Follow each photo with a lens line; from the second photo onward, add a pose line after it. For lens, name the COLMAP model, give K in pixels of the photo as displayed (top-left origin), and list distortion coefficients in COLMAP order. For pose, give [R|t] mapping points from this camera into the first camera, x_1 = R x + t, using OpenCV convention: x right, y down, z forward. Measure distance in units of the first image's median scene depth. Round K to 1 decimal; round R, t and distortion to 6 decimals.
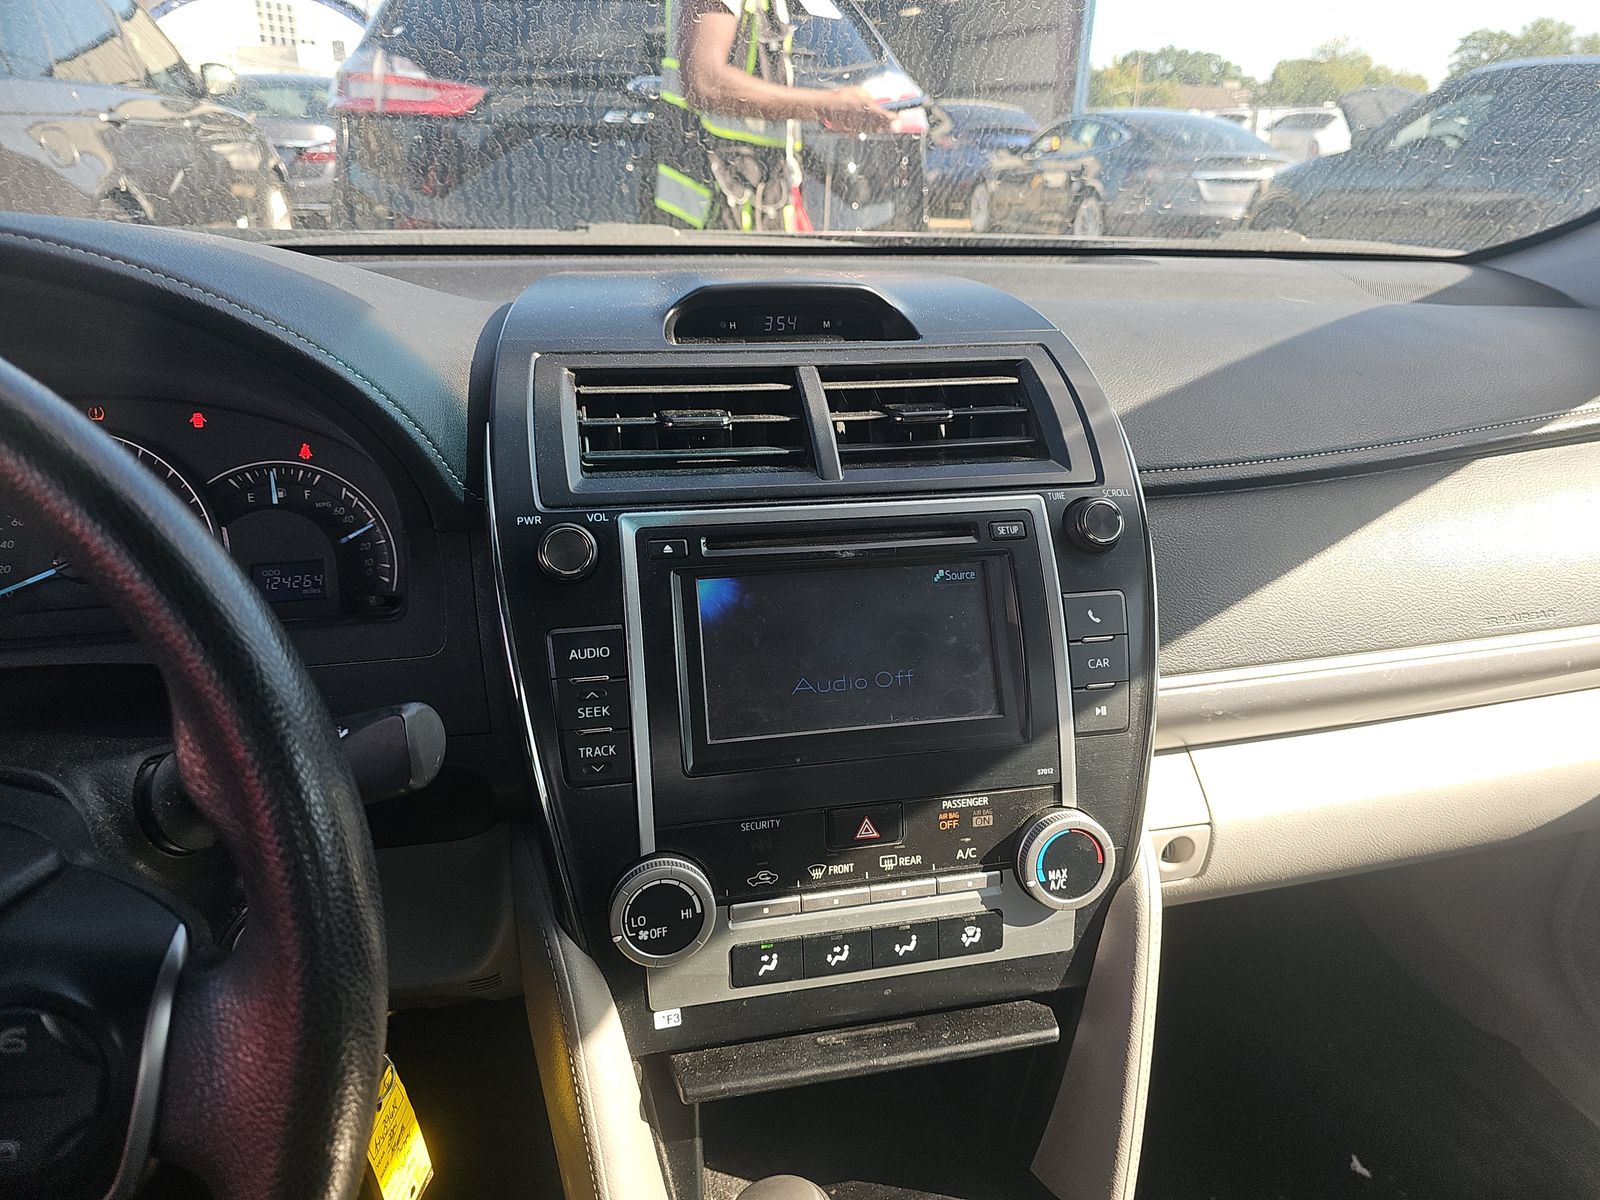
lens RADIAL K [[1063.9, 0, 801.1], [0, 1063.9, 606.4], [0, 0, 1]] dist [0.012515, -0.020352]
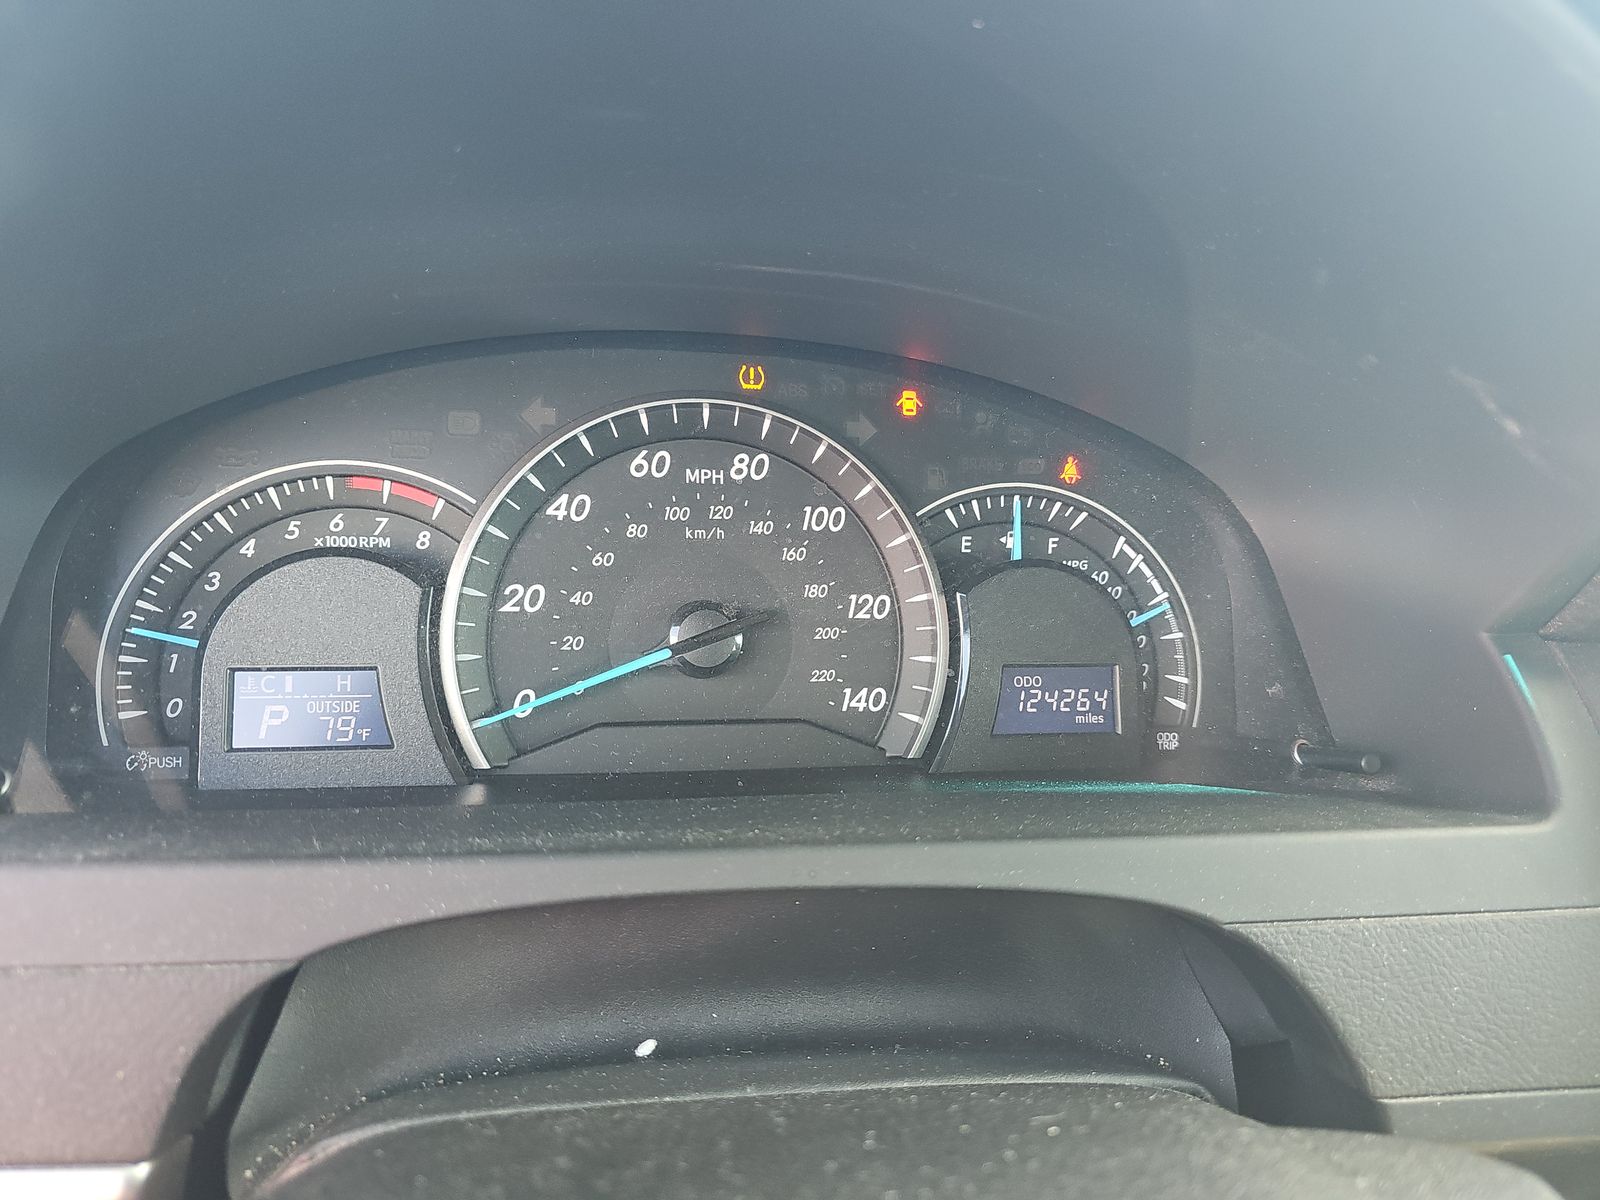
lens RADIAL K [[1063.9, 0, 804.2], [0, 1063.9, 610.2], [0, 0, 1]] dist [0.012515, -0.020352]
pose [[0.997511, 0.066352, -0.023863, -0.637388], [-0.068099, 0.994307, -0.081955, -0.016093], [0.018289, 0.083376, 0.996350, 0.474379]]
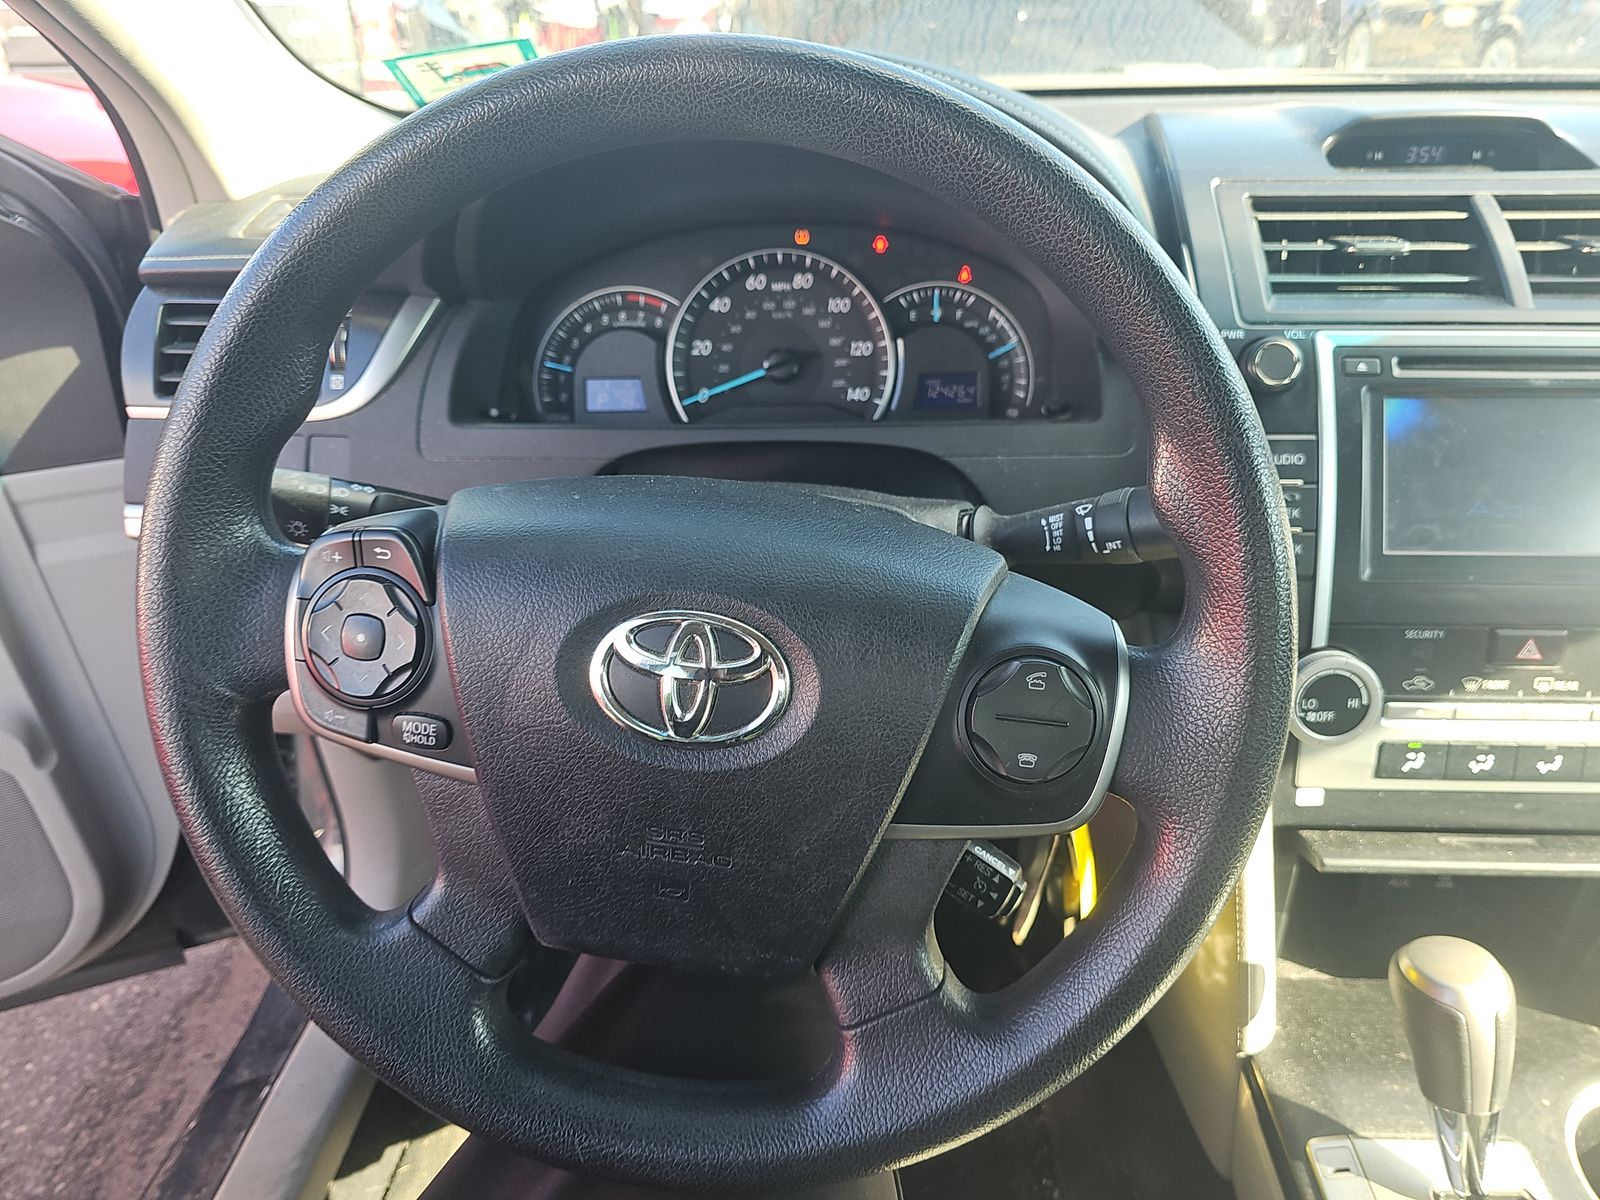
lens RADIAL K [[1063.9, 0, 791.3], [0, 1063.9, 610.1], [0, 0, 1]] dist [0.012515, -0.020352]
pose [[0.961883, 0.098752, -0.255008, -0.346716], [-0.069185, 0.990062, 0.122437, 0.086684], [0.264565, -0.100128, 0.959156, -0.174550]]
